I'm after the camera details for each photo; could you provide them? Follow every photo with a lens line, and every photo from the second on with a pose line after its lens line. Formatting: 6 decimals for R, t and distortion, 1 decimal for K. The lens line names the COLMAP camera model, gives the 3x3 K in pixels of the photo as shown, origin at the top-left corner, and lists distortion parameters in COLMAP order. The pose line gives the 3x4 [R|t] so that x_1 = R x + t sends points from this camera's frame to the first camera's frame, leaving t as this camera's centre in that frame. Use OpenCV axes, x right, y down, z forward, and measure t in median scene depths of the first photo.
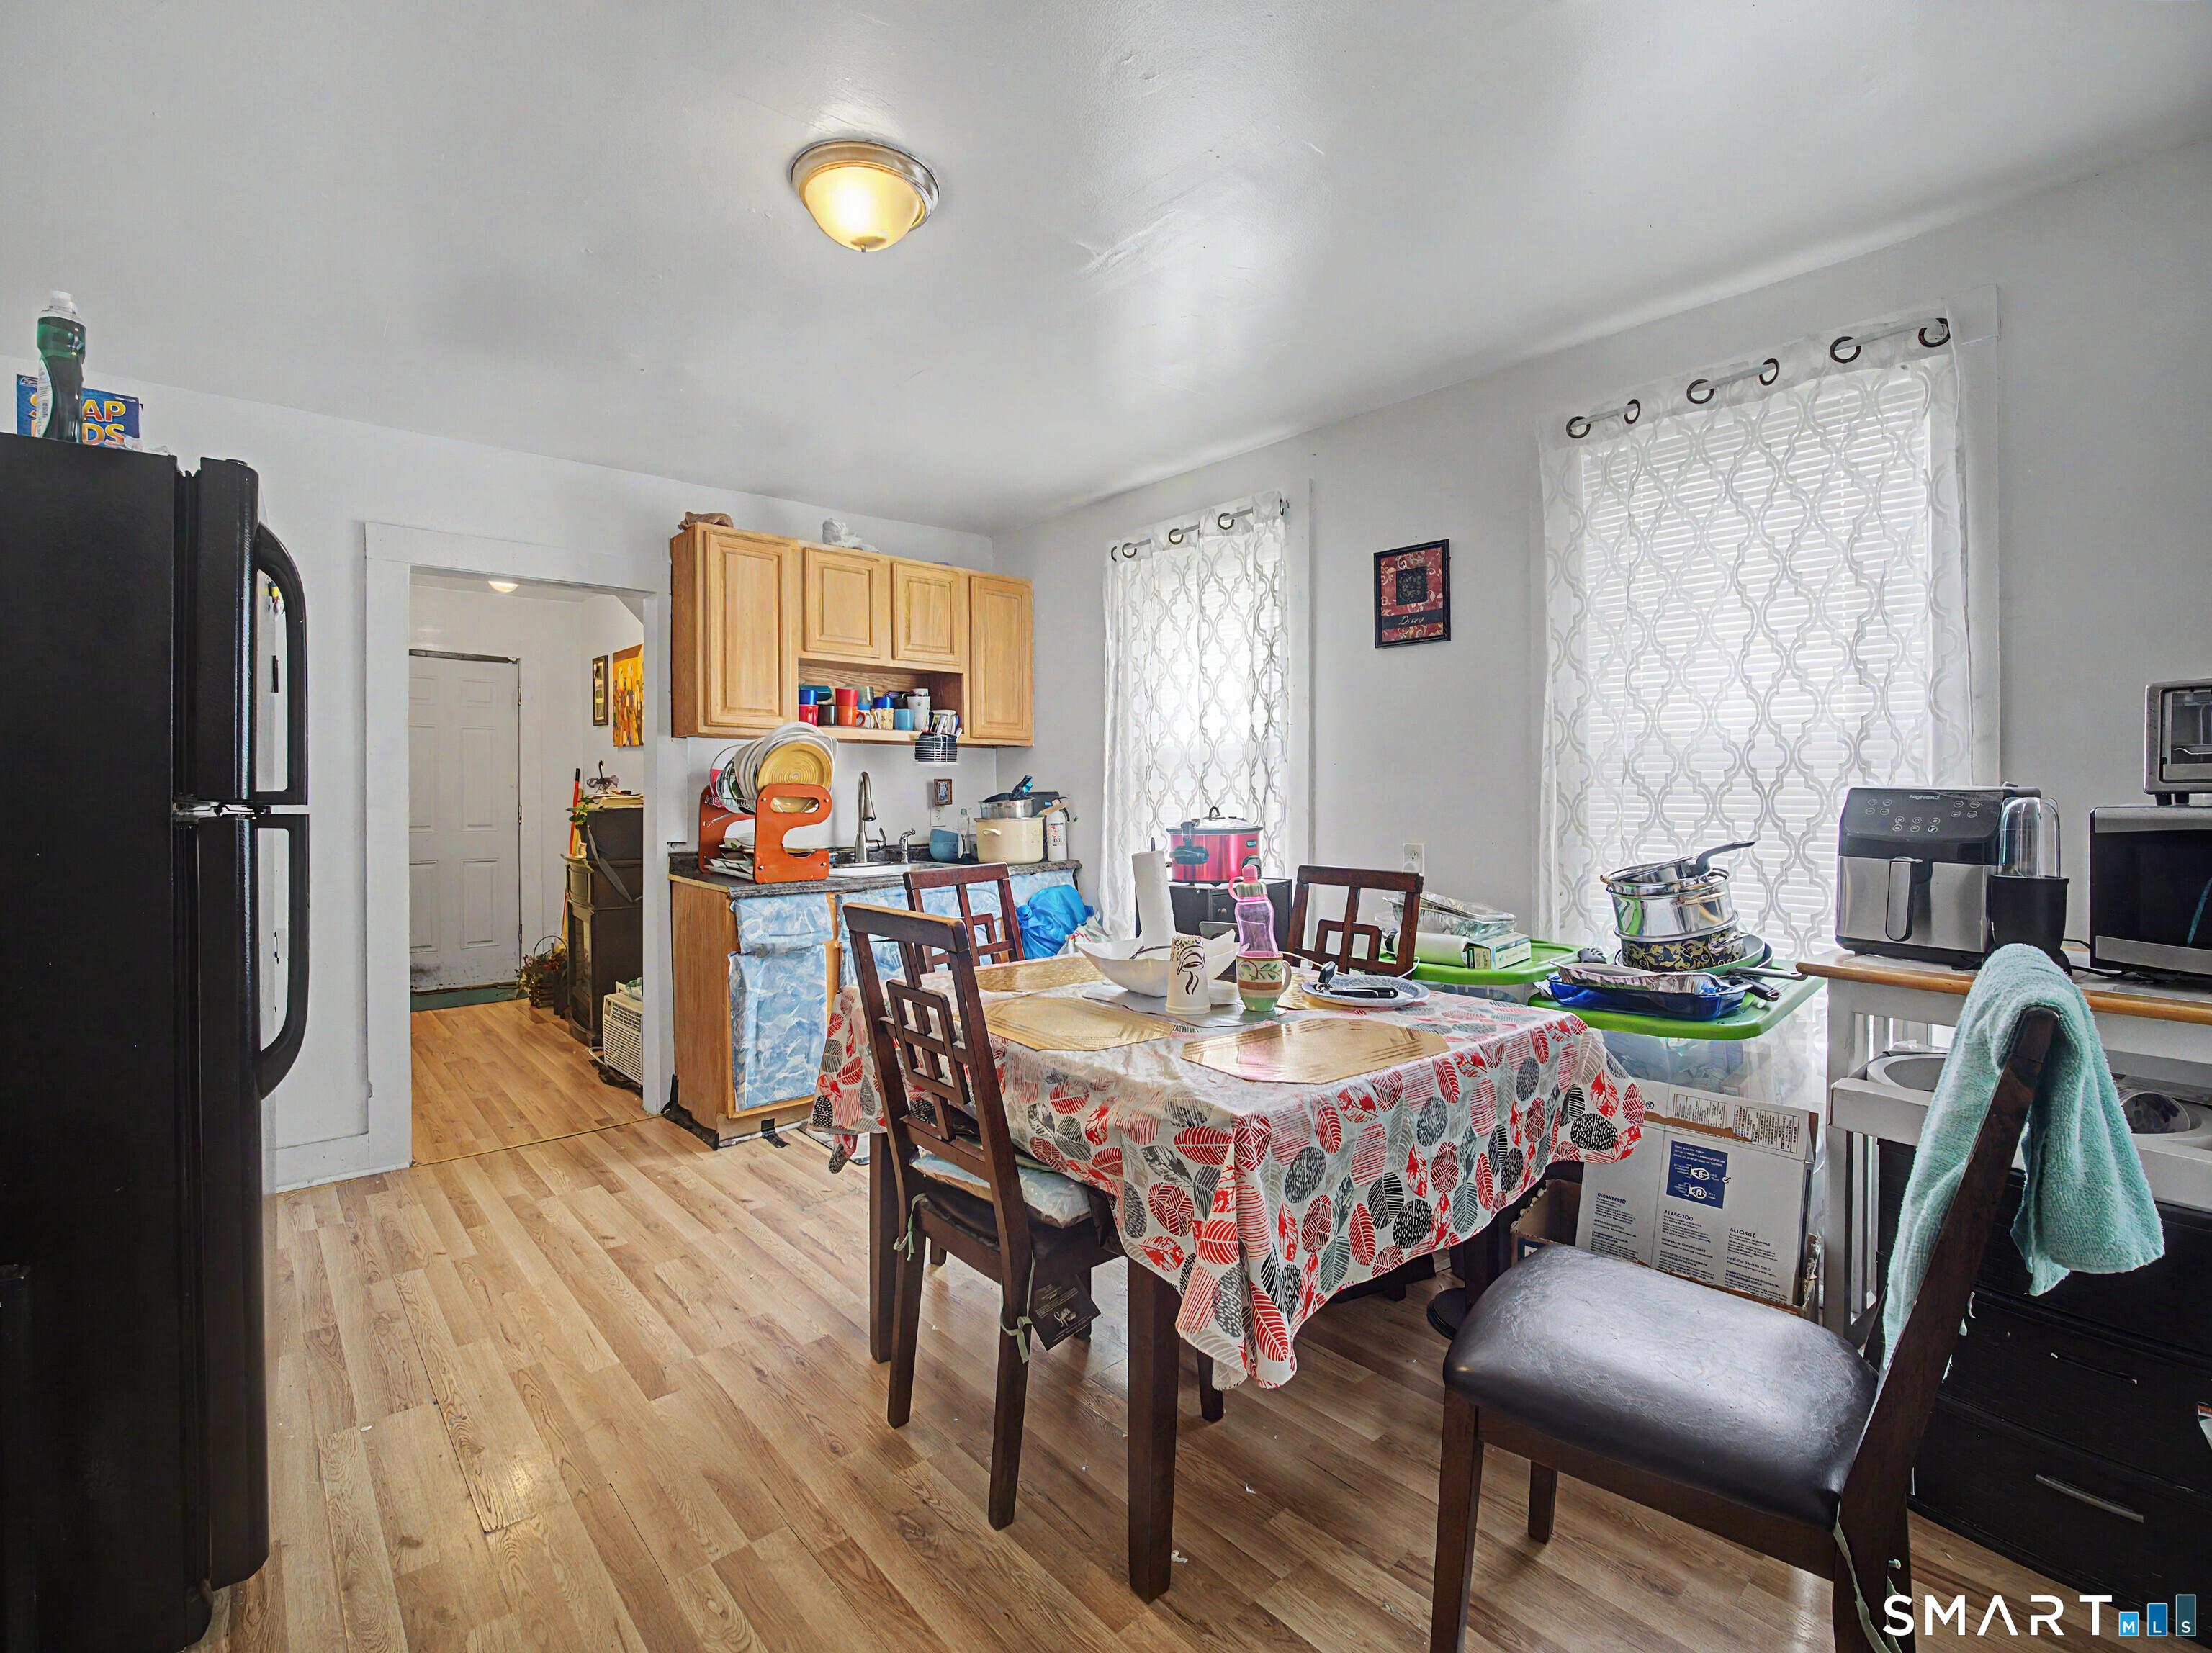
lens RADIAL K [[1002.9, 0, 1103.6], [0, 1002.9, 789.2], [0, 0, 1]] dist [-0.033491, -0.000186]
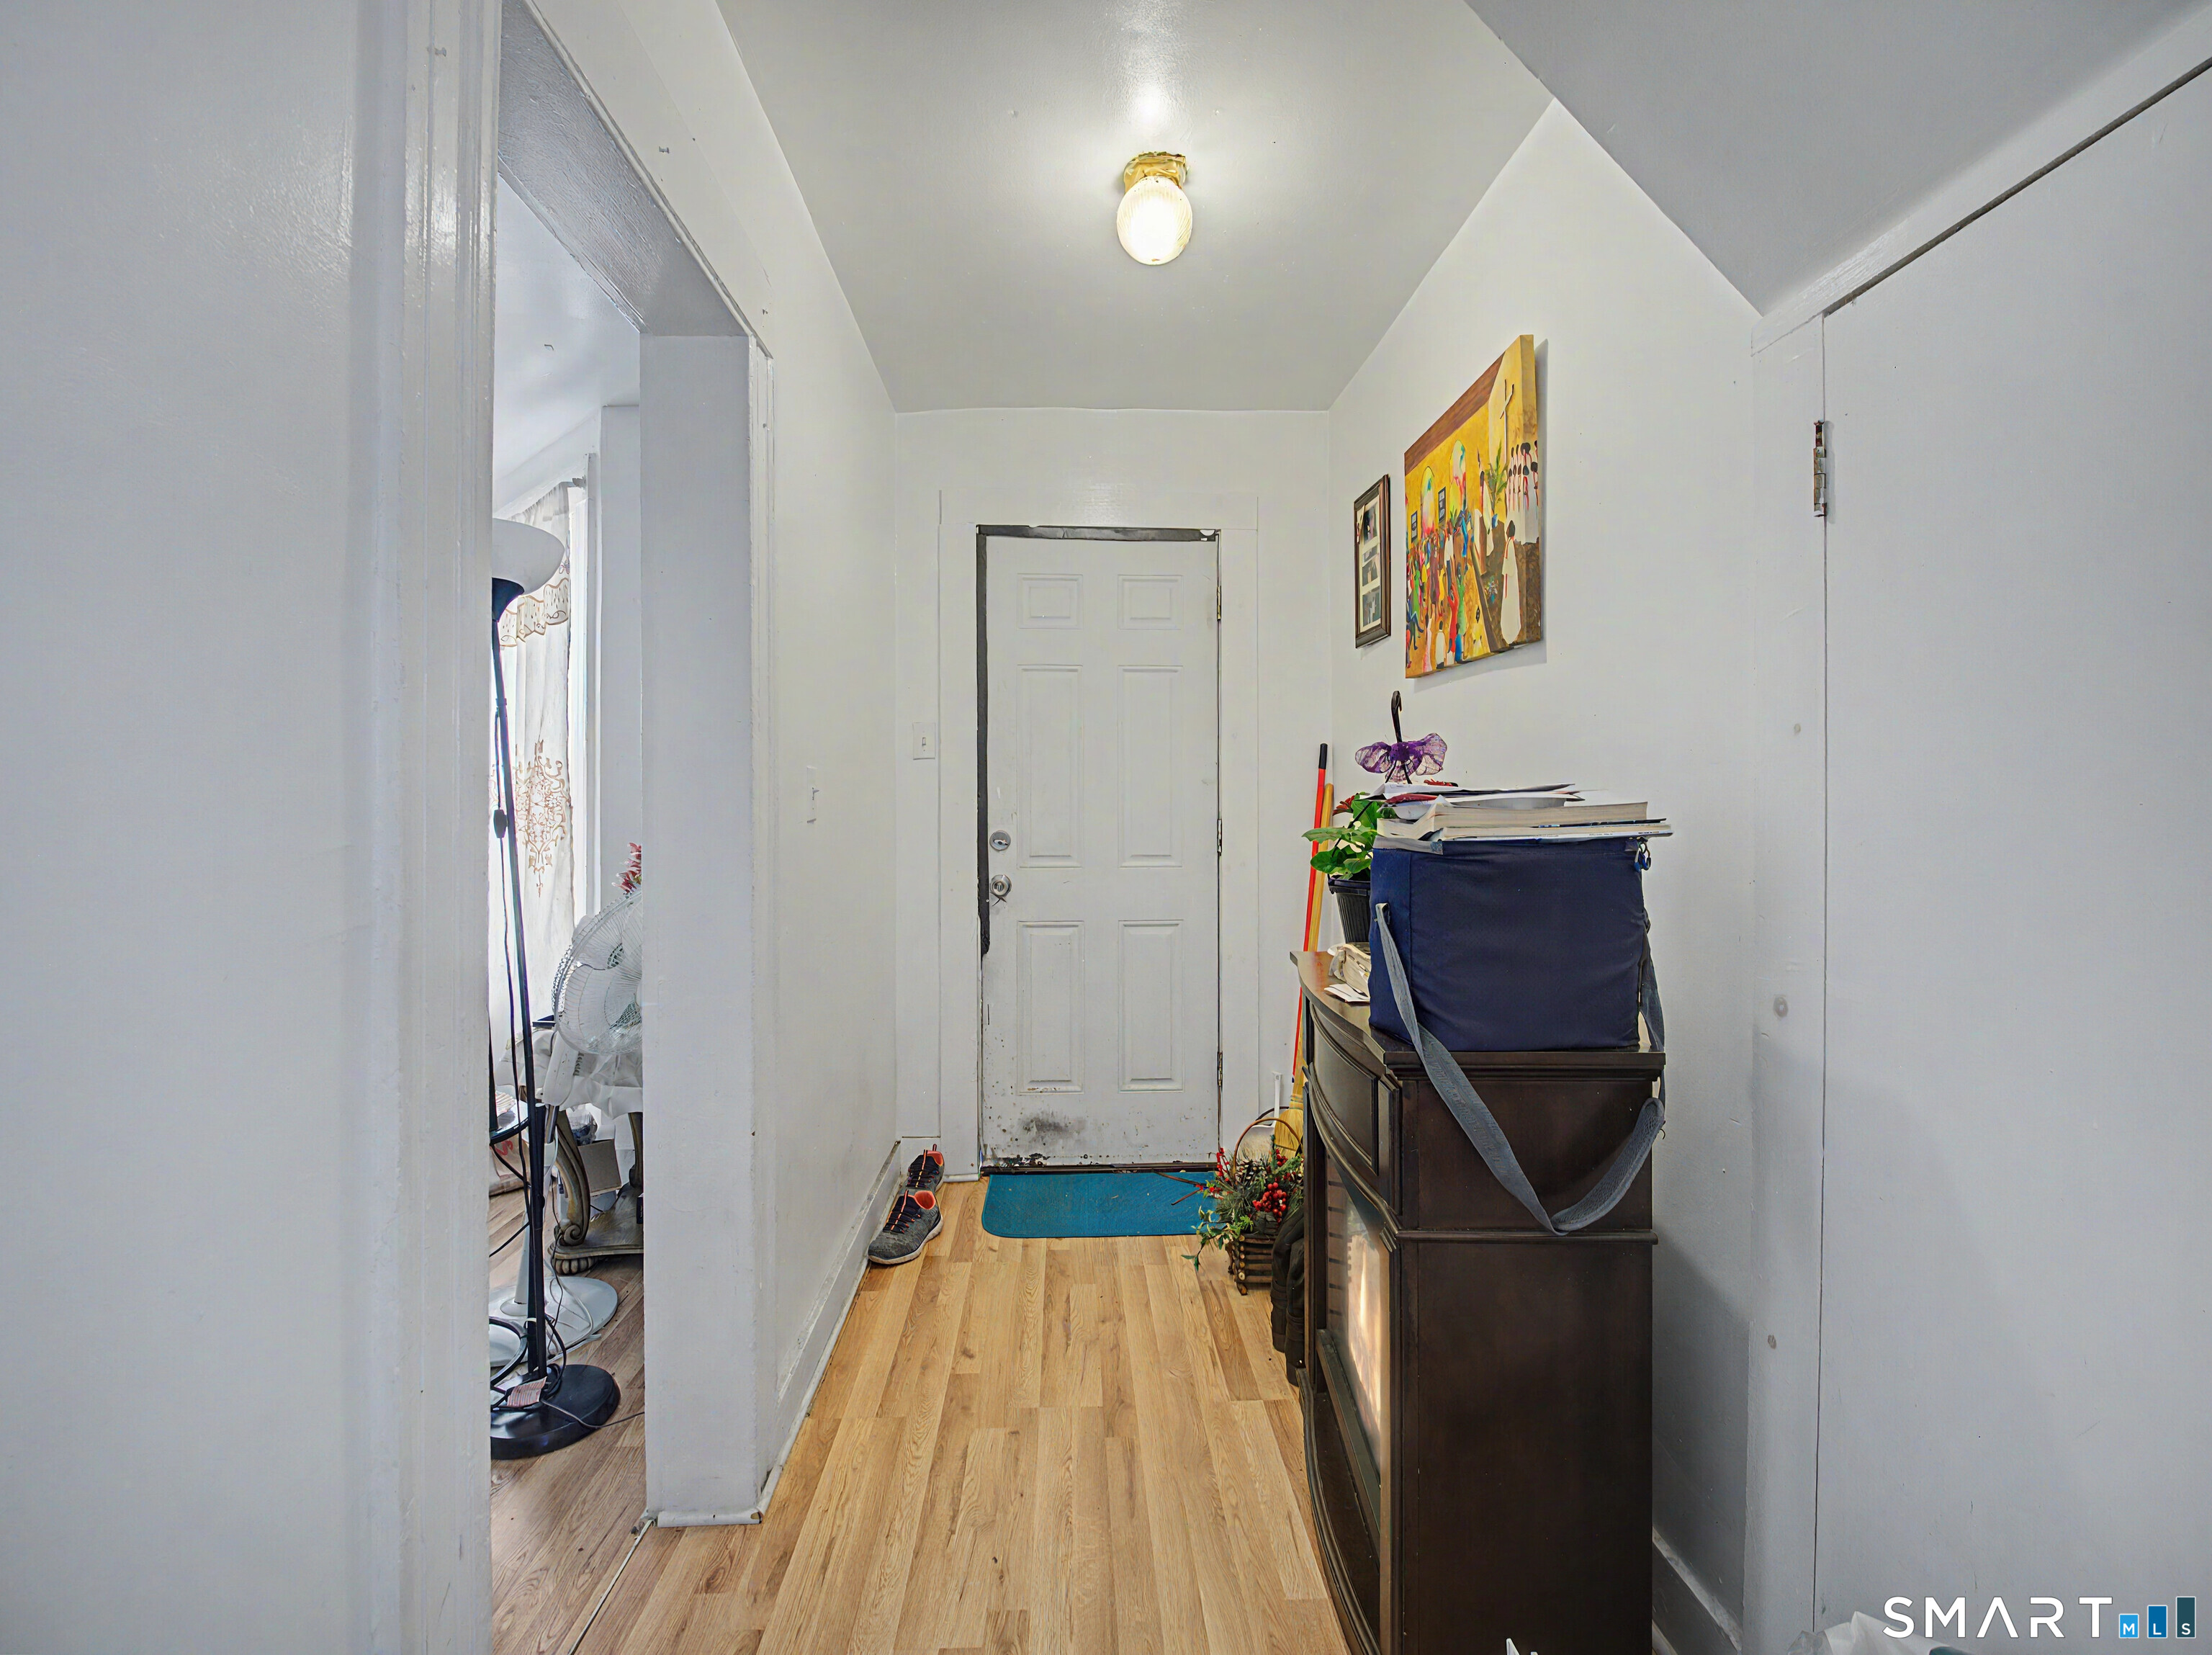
lens RADIAL K [[1003.1, 0, 1103.6], [0, 1003.1, 790.2], [0, 0, 1]] dist [-0.033491, -0.000186]
pose [[0.770776, -0.003762, -0.637095, -0.964269], [-0.000156, 0.999981, -0.006094, 0.019395], [0.637106, 0.004797, 0.770761, 1.772851]]
